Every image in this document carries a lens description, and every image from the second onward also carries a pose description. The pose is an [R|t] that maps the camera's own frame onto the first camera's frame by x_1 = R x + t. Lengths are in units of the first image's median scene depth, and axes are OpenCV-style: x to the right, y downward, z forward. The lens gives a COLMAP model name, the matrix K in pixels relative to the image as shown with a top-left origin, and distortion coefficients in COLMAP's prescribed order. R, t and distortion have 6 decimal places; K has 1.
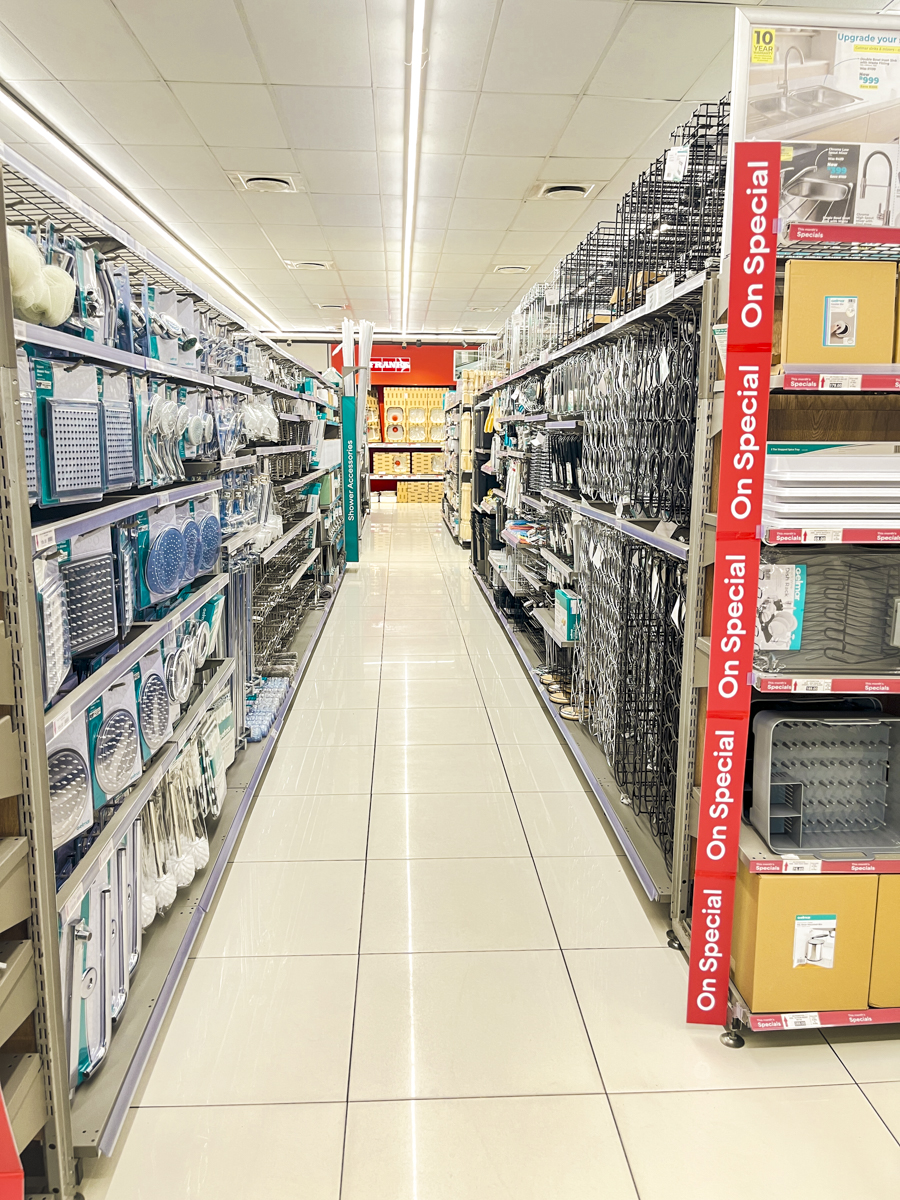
lens RADIAL K [[996.7, 0, 490.1], [0, 996.7, 615.0], [0, 0, 1]] dist [0.113744, -0.131063]
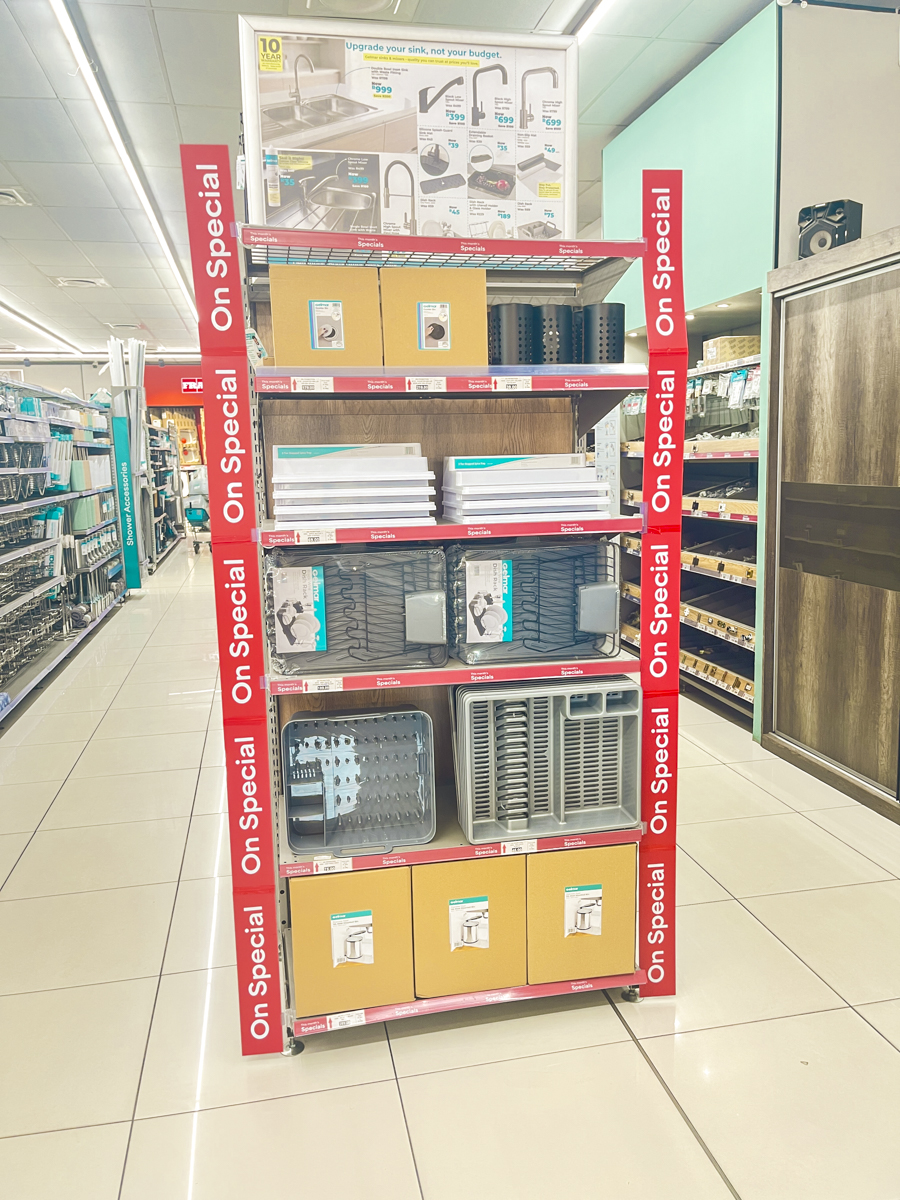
lens RADIAL K [[941.2, 0, 448.3], [0, 941.2, 601.7], [0, 0, 1]] dist [0.076665, -0.006406]
pose [[0.993421, -0.057982, 0.098759, 0.314088], [0.059546, 0.998141, -0.012960, 0.005711], [-0.097823, 0.018756, 0.995027, 0.043251]]
